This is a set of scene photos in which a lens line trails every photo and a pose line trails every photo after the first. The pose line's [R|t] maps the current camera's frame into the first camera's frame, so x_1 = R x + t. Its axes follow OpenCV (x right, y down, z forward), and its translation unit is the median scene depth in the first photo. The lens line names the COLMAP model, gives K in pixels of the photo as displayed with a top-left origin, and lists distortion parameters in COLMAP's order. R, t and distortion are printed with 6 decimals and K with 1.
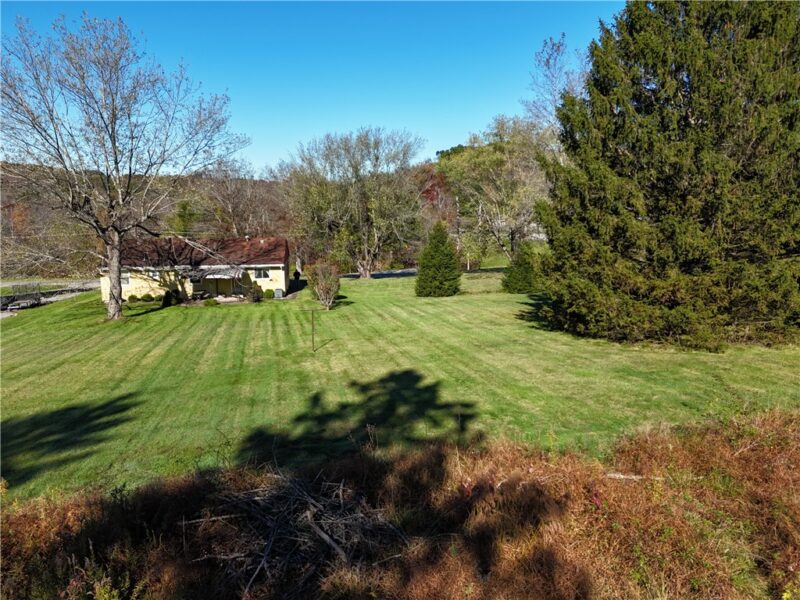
lens RADIAL K [[556.1, 0, 399.6], [0, 556.1, 299.3], [0, 0, 1]] dist [0.008746, 0.001071]
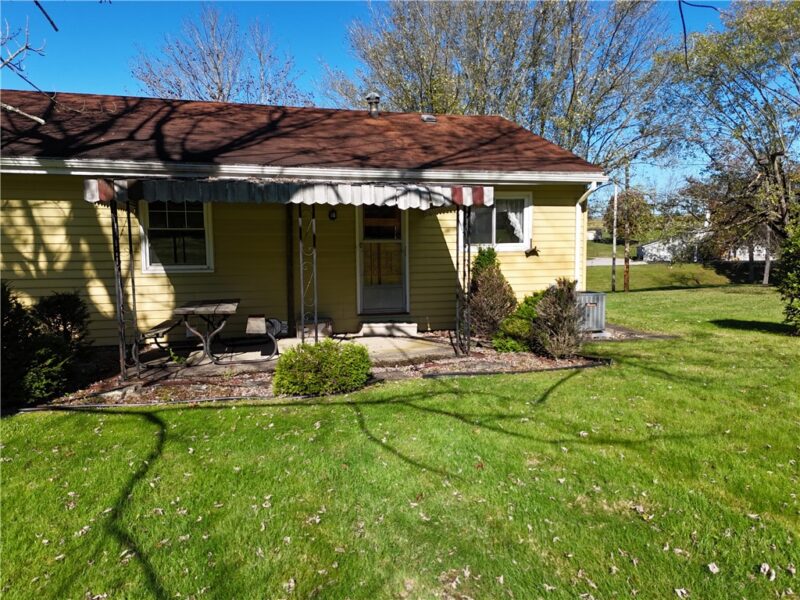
lens RADIAL K [[556.1, 0, 400.3], [0, 556.1, 301.4], [0, 0, 1]] dist [0.008746, 0.001071]
pose [[0.998374, -0.041434, 0.039137, -0.301883], [0.044843, 0.994869, -0.090686, 0.002448], [-0.035178, 0.092294, 0.995110, 0.810634]]
